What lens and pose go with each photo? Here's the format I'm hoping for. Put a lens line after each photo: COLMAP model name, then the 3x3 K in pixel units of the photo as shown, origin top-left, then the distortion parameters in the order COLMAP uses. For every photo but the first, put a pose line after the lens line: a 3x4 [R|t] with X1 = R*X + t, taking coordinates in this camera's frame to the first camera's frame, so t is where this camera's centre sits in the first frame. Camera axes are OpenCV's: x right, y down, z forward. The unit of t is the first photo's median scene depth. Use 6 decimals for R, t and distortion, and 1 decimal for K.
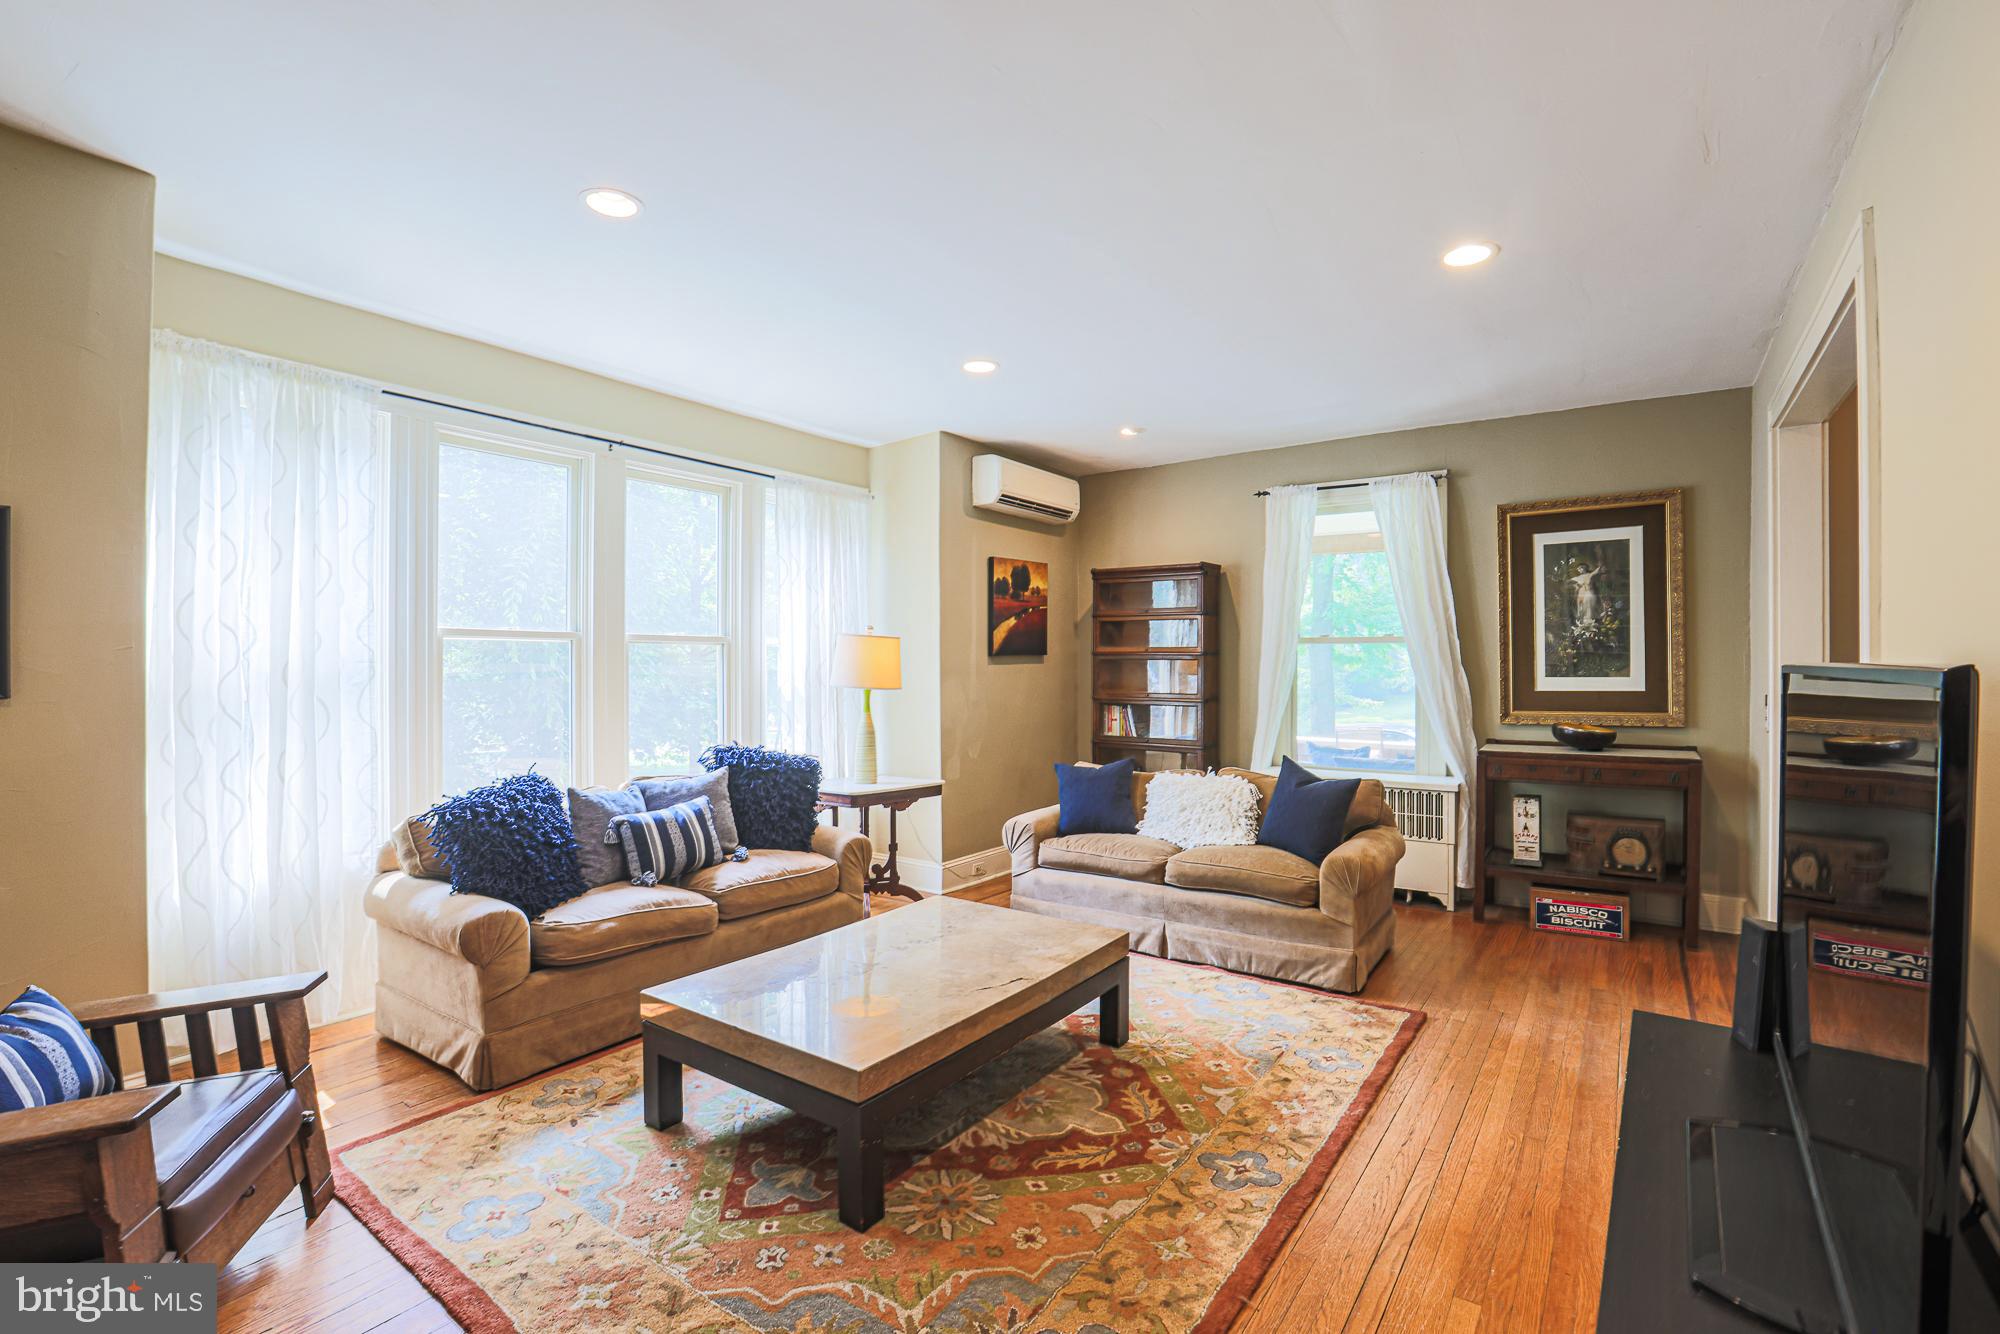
lens RADIAL K [[912.2, 0, 1001.6], [0, 912.2, 672.2], [0, 0, 1]] dist [-0.024053, 0.005031]
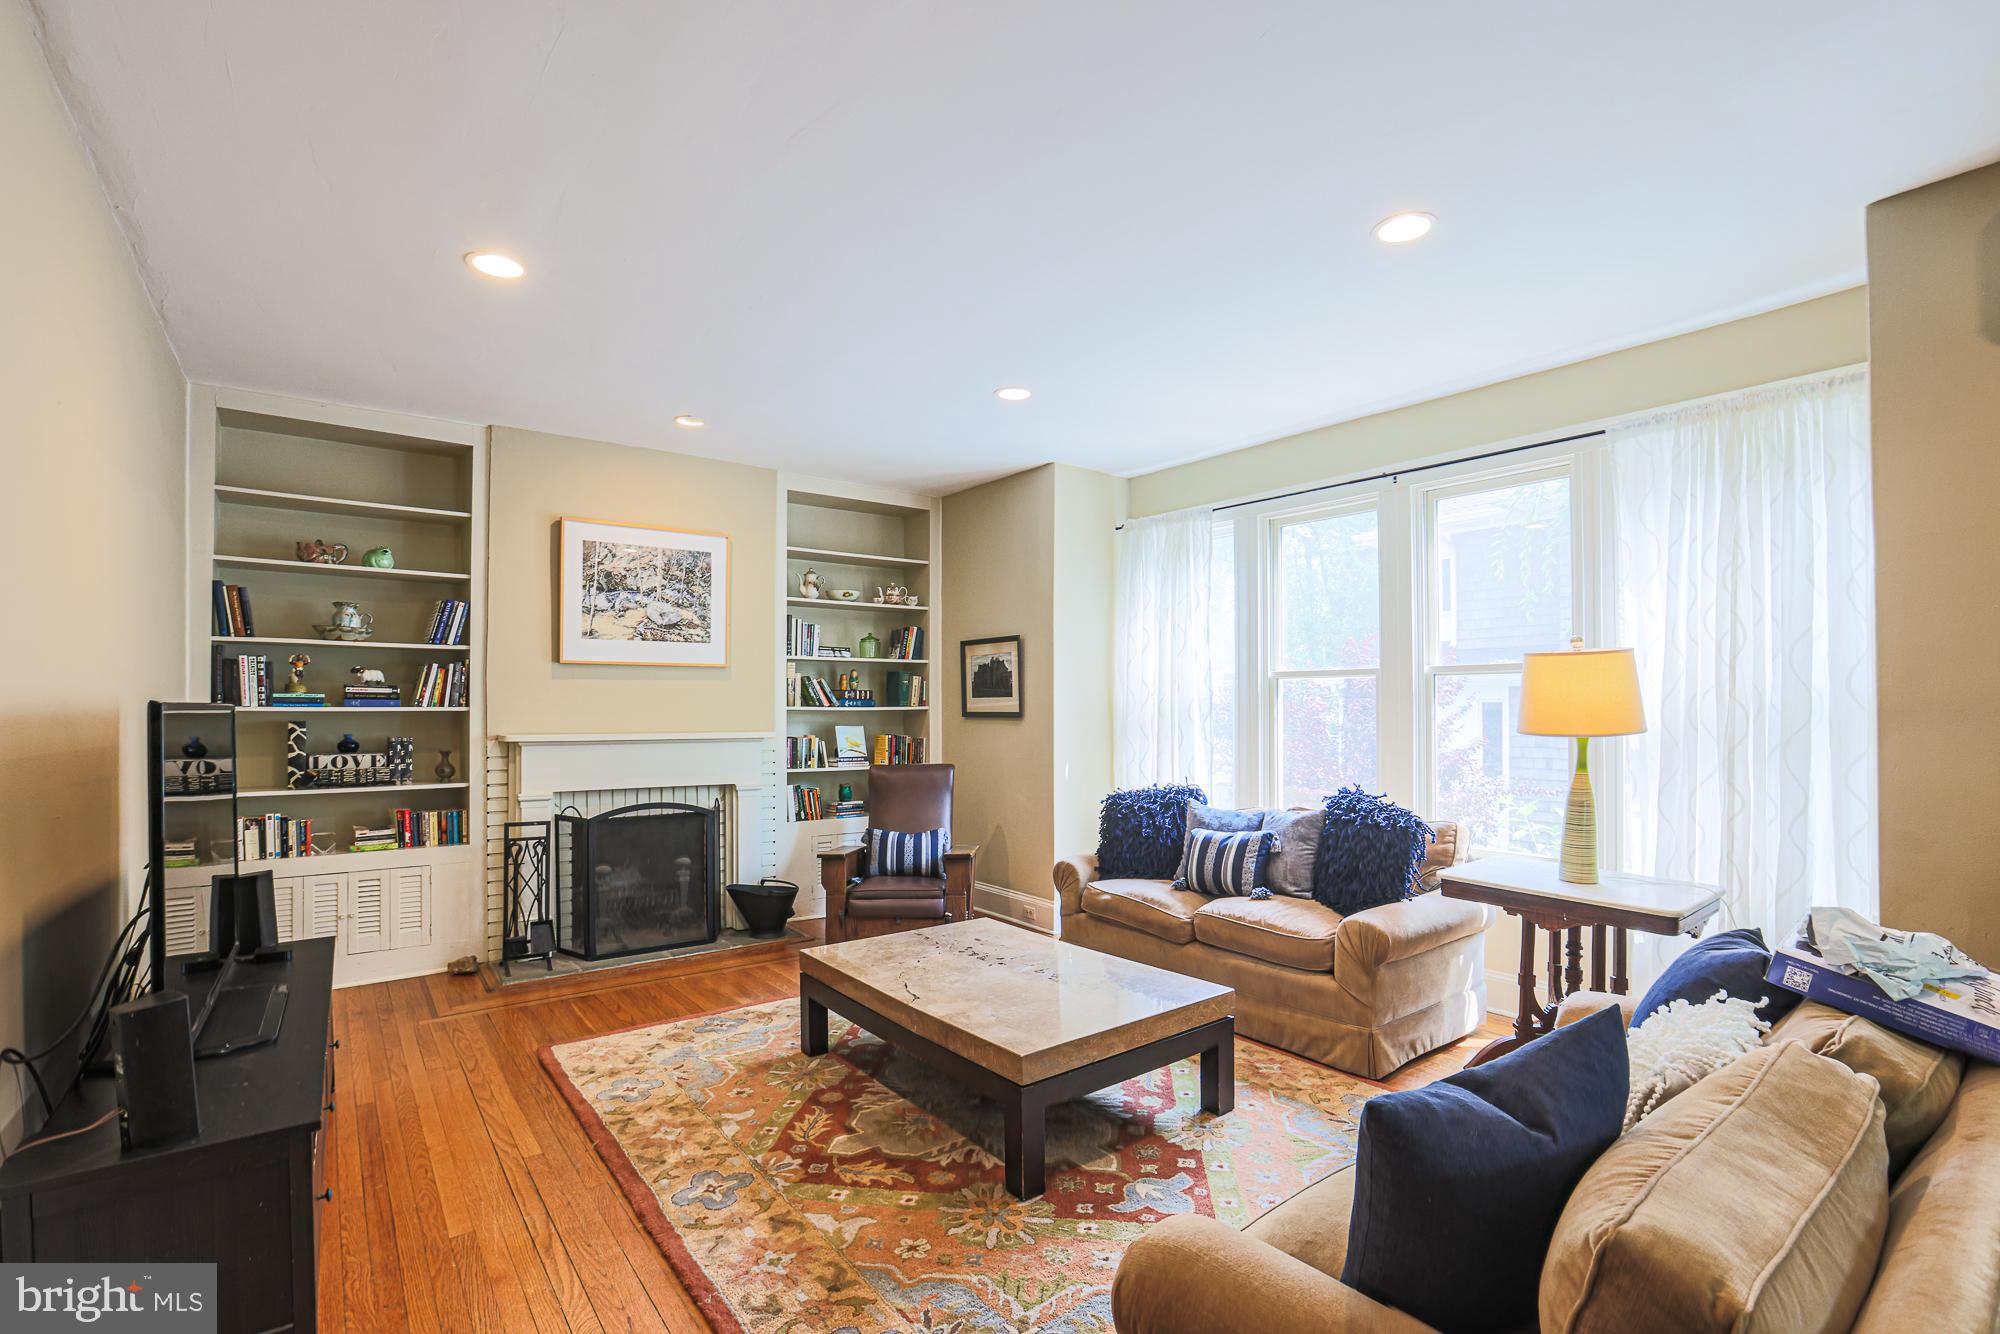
lens RADIAL K [[912.2, 0, 1000.1], [0, 912.2, 679.5], [0, 0, 1]] dist [-0.024053, 0.005031]
pose [[-0.292753, -0.024139, -0.955883, 0.989223], [-0.006540, 0.999708, -0.023243, -0.005164], [0.956166, -0.000553, -0.292826, 1.373244]]
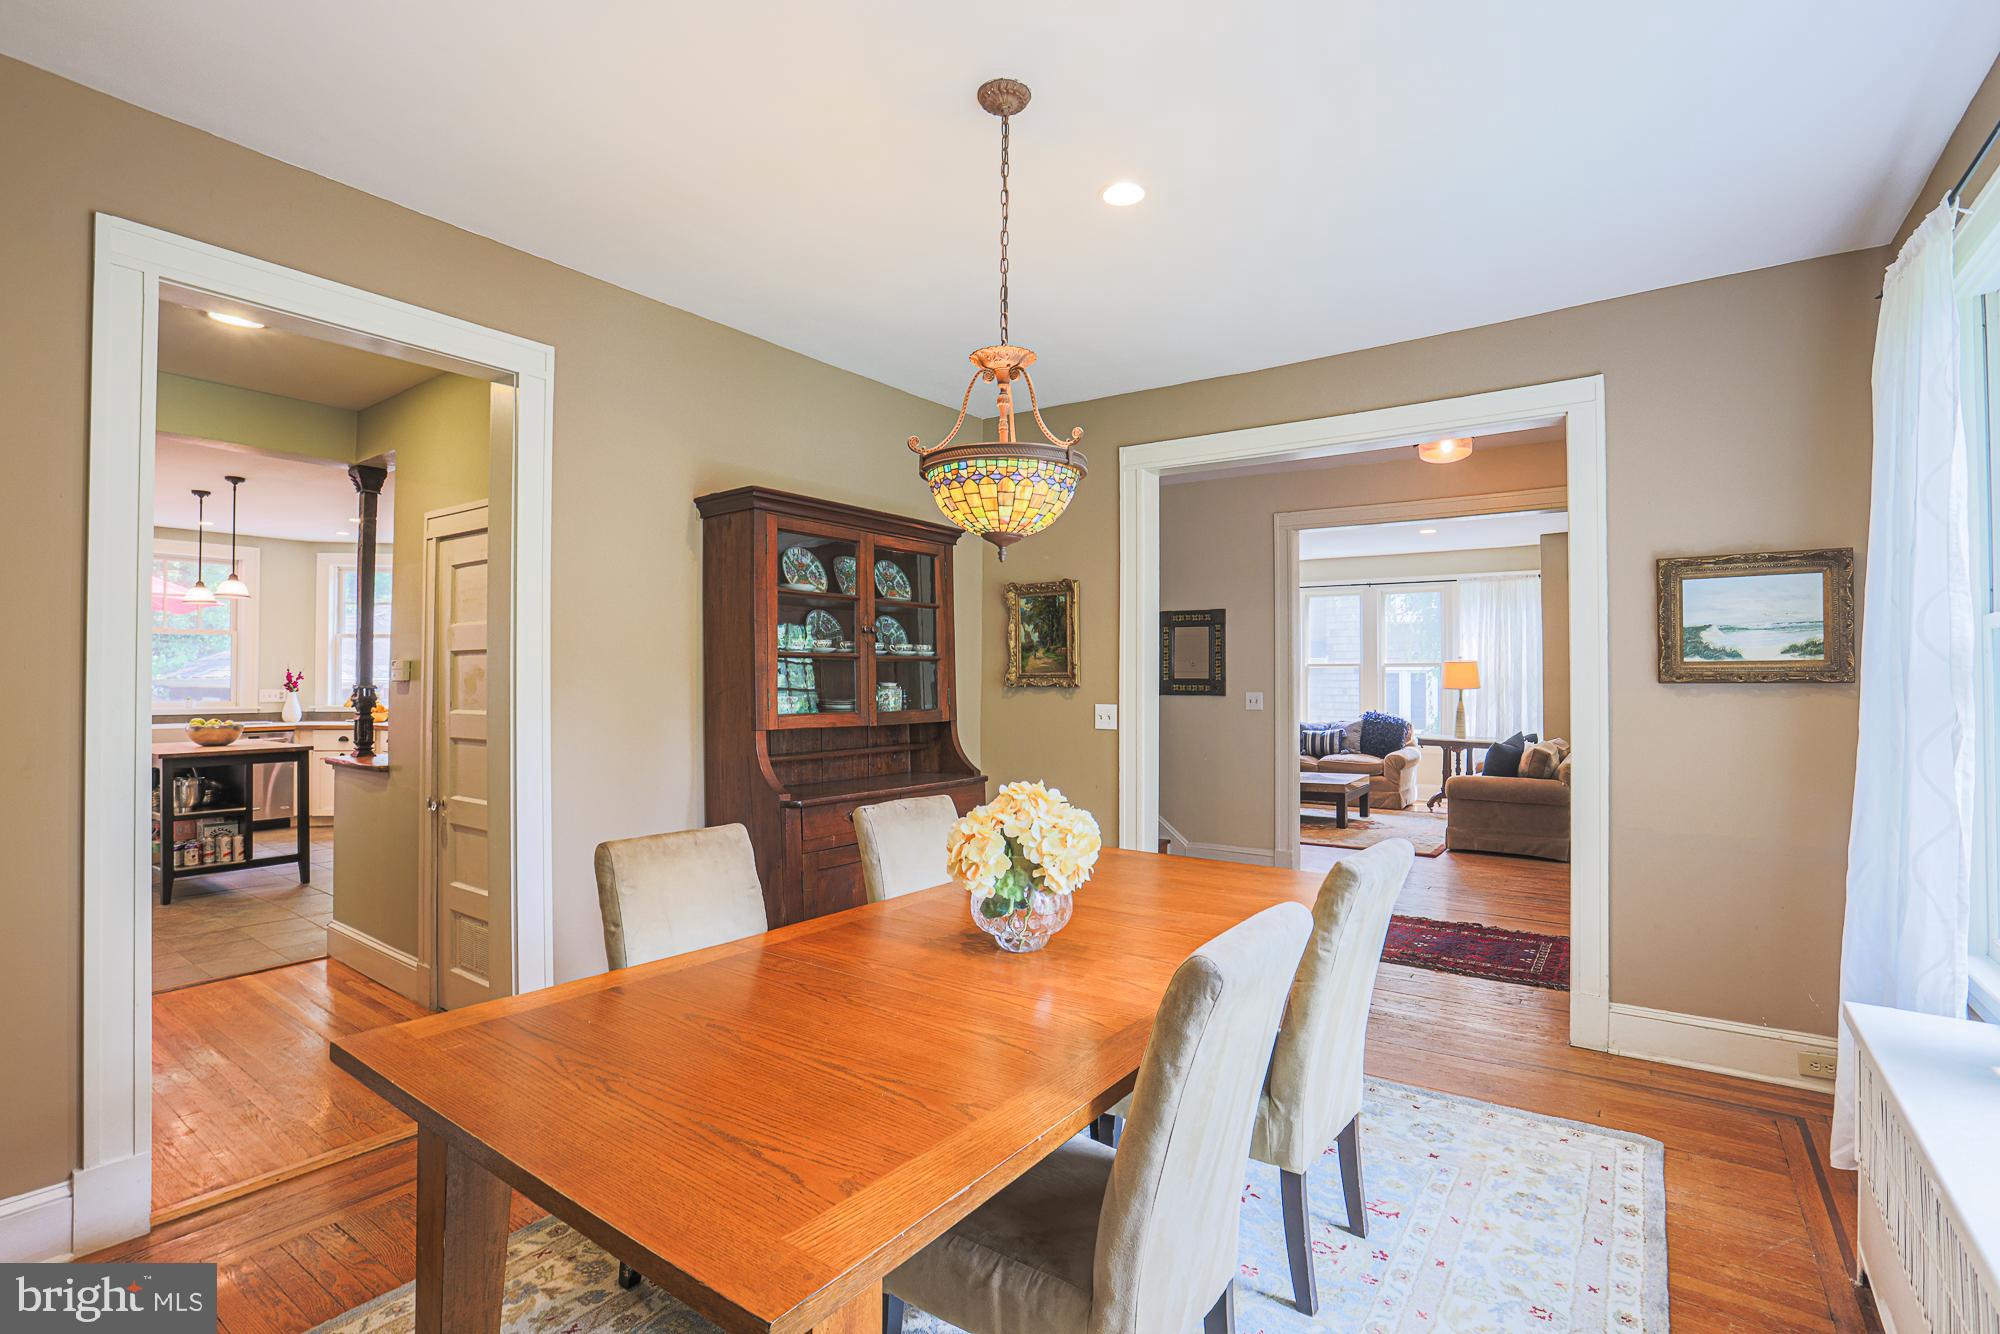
lens RADIAL K [[912.2, 0, 1004.7], [0, 912.2, 663.8], [0, 0, 1]] dist [-0.024053, 0.005031]
pose [[-0.000817, -0.009198, -0.999957, 3.045886], [-0.001097, 0.999957, -0.009197, -0.027106], [0.999999, 0.001090, -0.000827, 0.066959]]
